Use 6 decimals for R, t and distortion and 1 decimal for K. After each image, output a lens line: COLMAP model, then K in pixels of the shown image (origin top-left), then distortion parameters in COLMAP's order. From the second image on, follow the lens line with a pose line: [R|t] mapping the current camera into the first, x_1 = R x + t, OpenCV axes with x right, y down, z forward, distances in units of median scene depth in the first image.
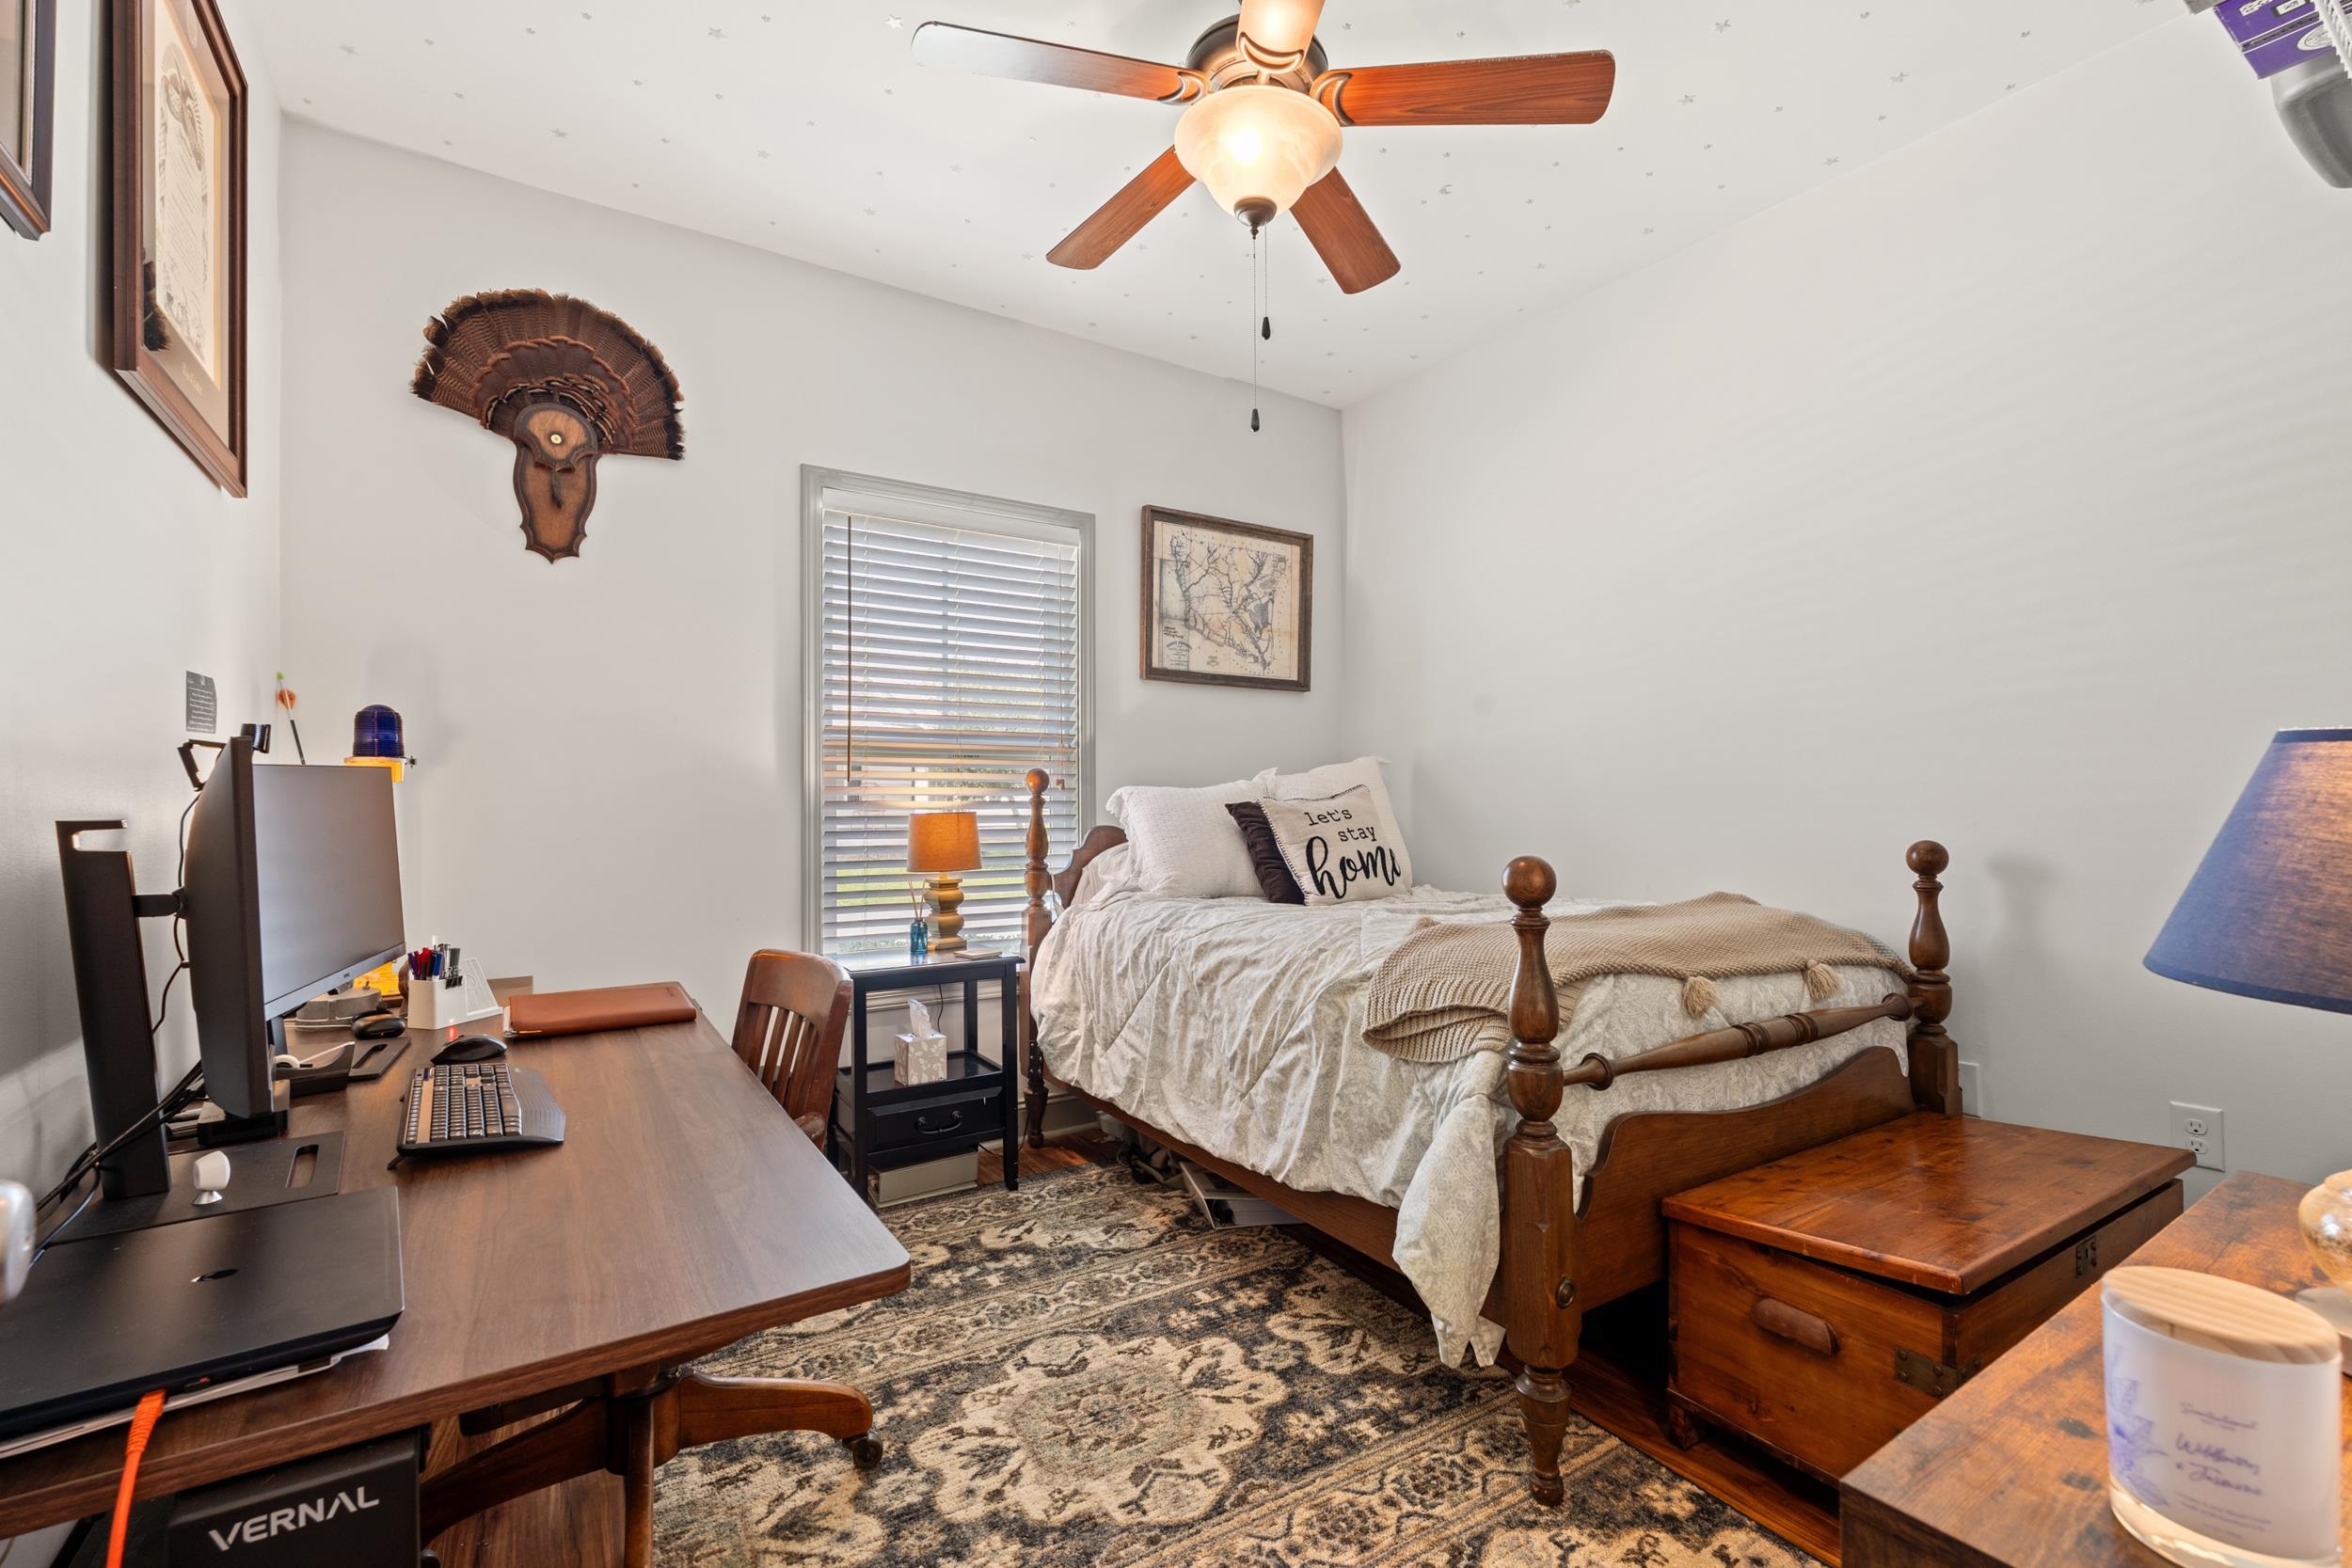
lens RADIAL K [[1026.8, 0, 1189.8], [0, 1026.8, 790.4], [0, 0, 1]] dist [-0.001749, 0.000099]
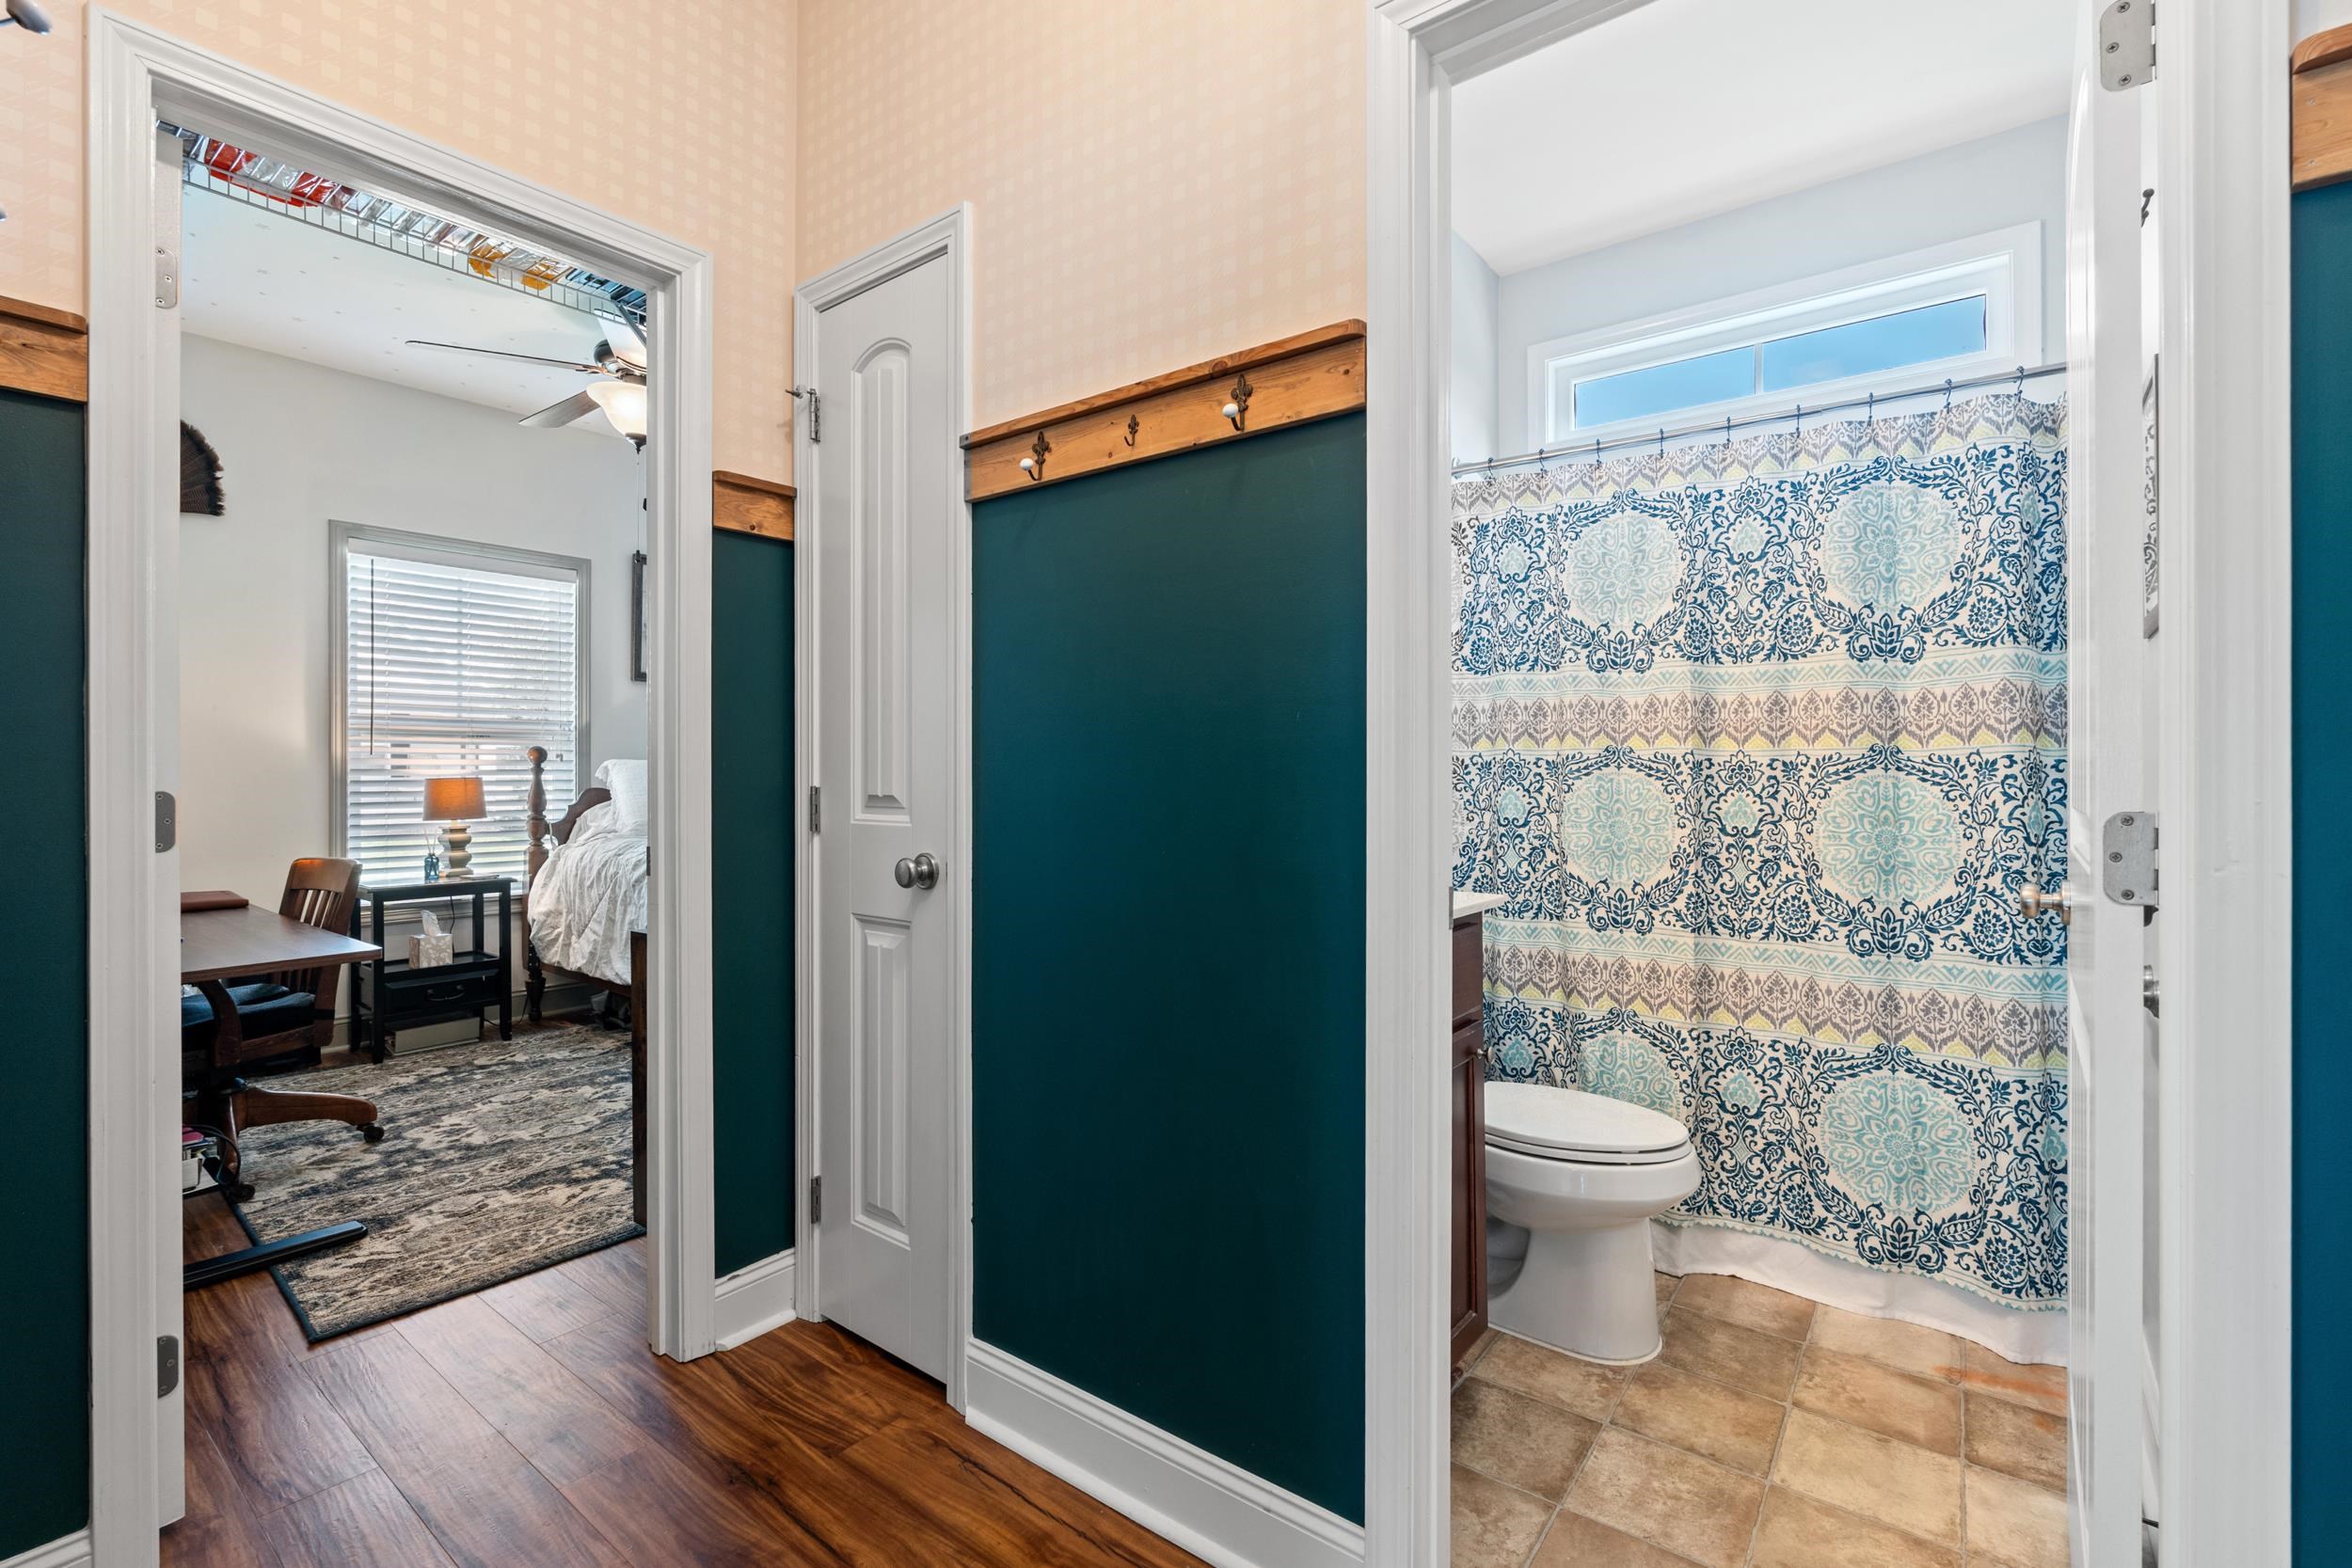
lens RADIAL K [[1036.8, 0, 1202.2], [0, 1036.8, 770.7], [0, 0, 1]] dist [-0.003516, -0.000233]
pose [[0.942566, 0.006490, 0.333958, 0.251212], [-0.009835, 0.999917, 0.008326, -0.009694], [-0.333876, -0.011132, 0.942551, -0.668415]]
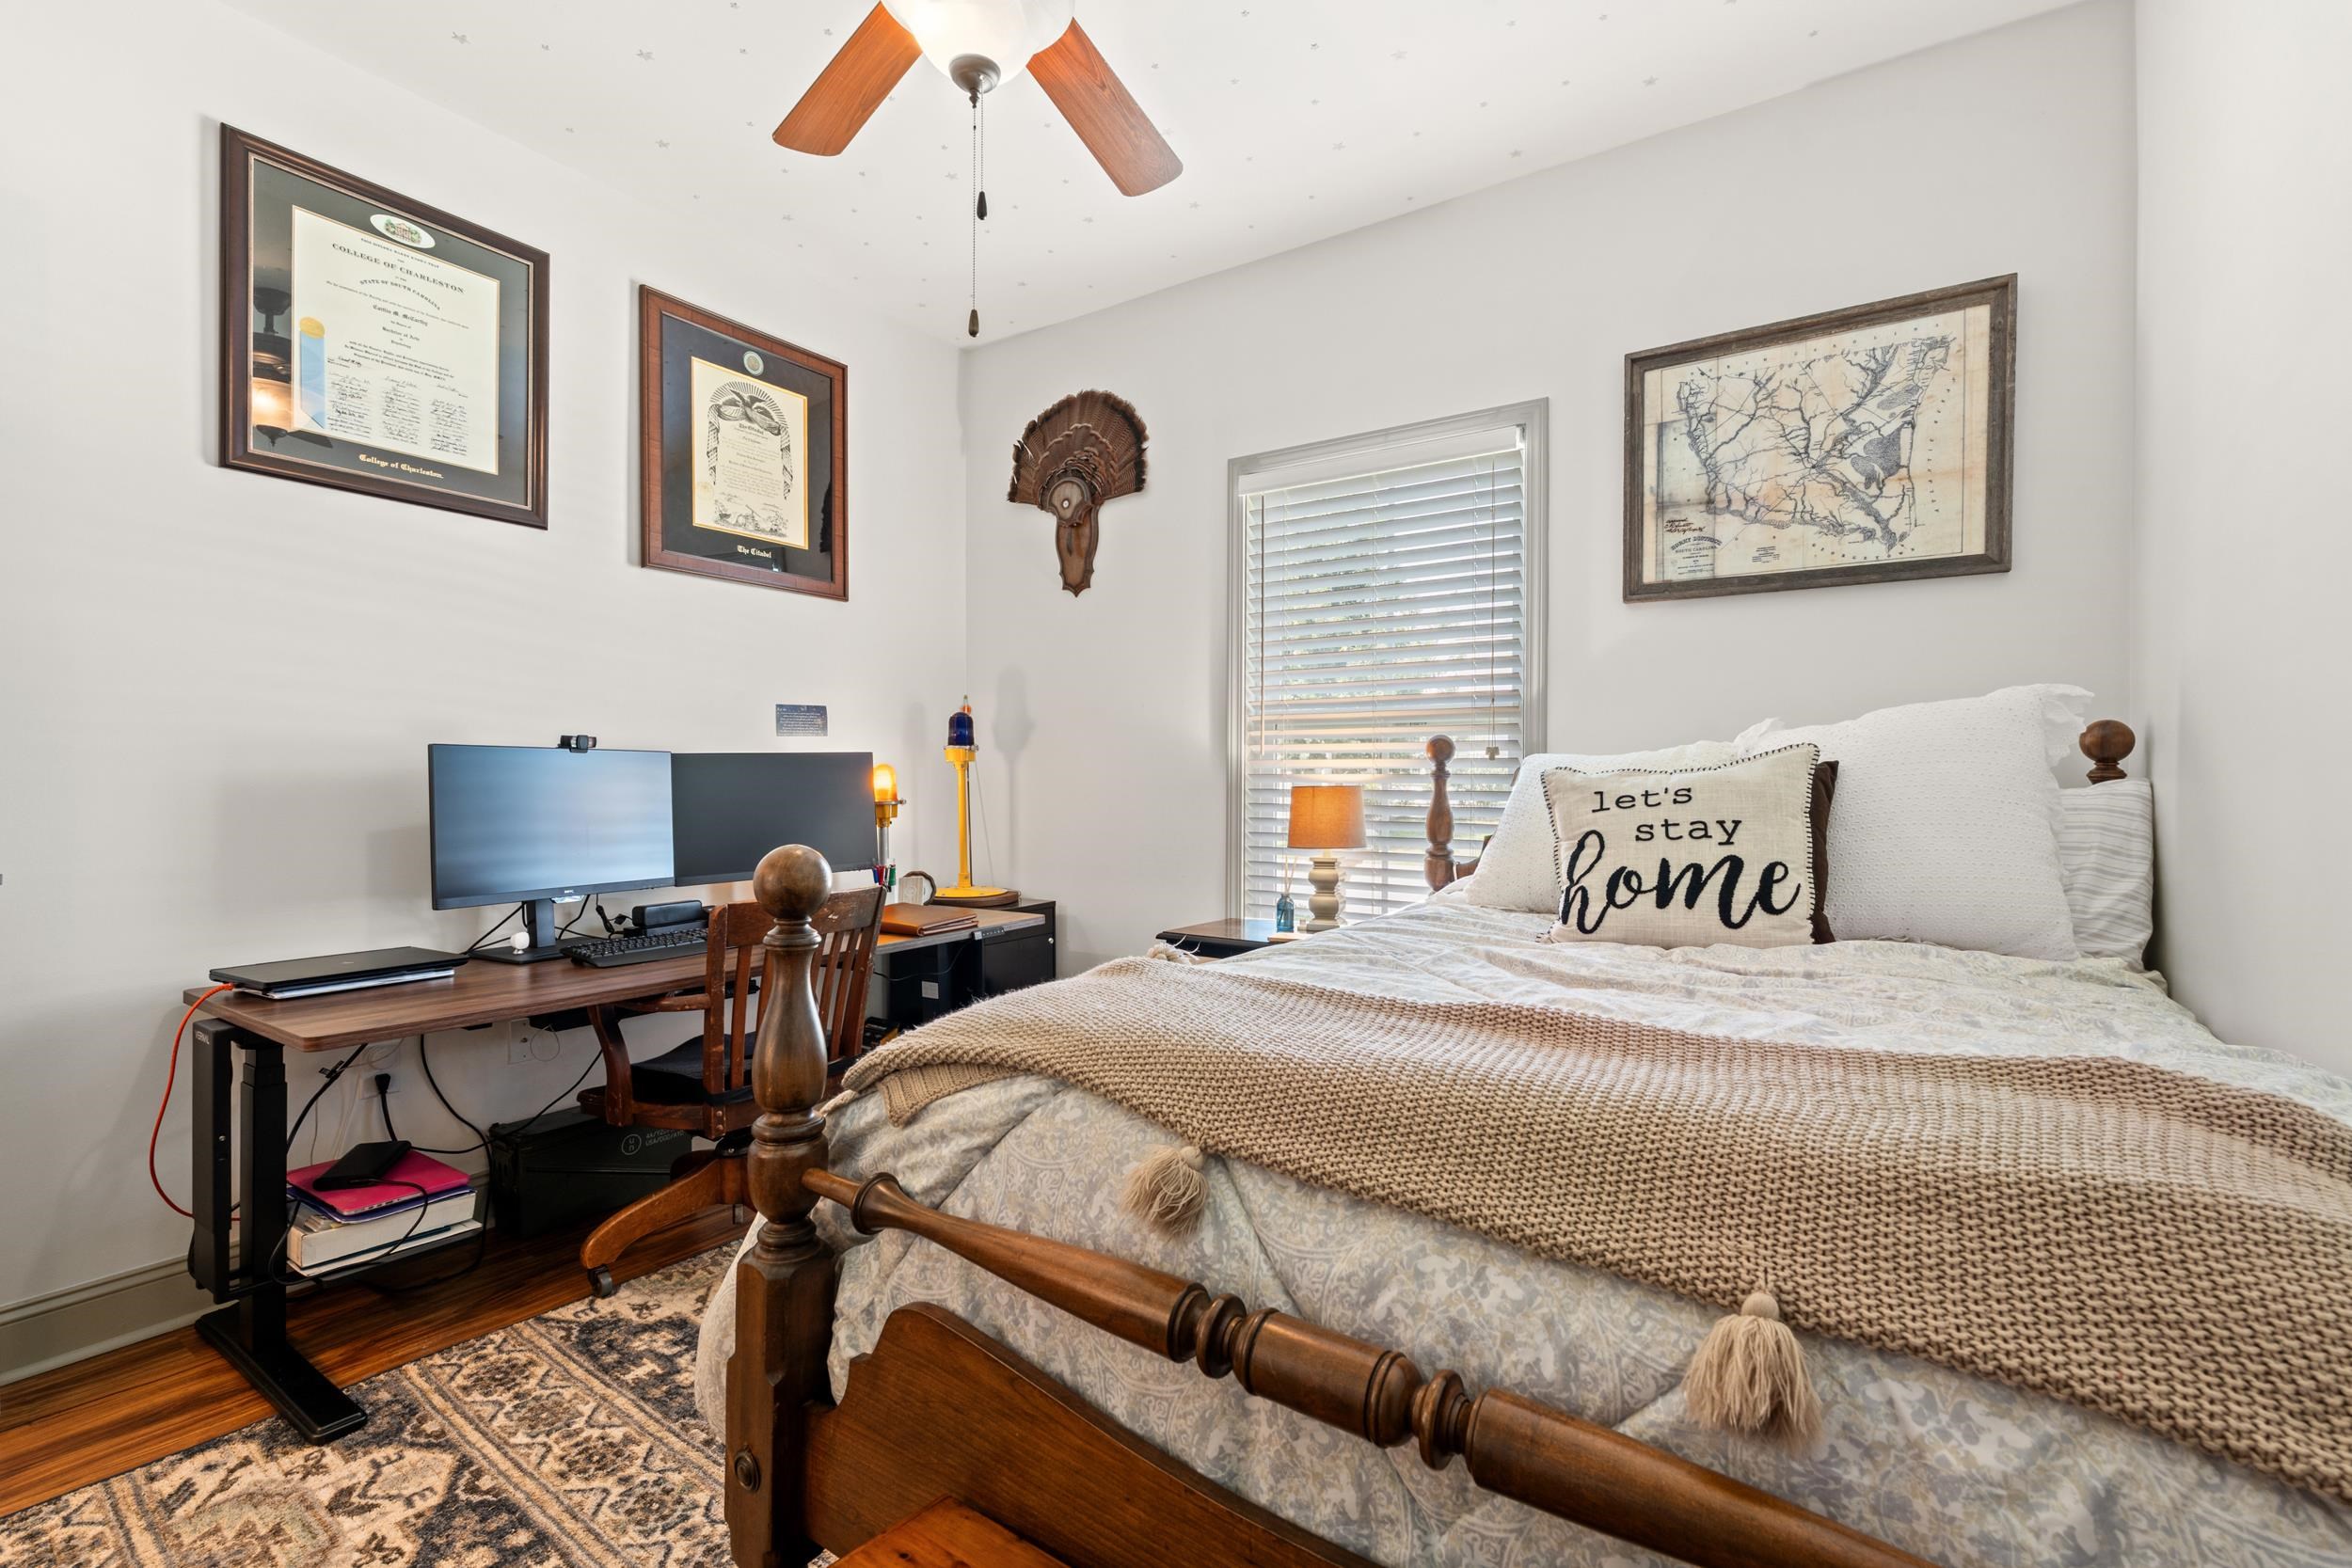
lens RADIAL K [[1026.8, 0, 1189.8], [0, 1026.8, 790.4], [0, 0, 1]] dist [-0.001749, 0.000099]
pose [[0.390990, 0.014126, -0.920286, 0.595442], [0.006673, 0.999812, 0.018181, 0.007781], [0.920371, -0.013250, 0.390822, 0.534565]]
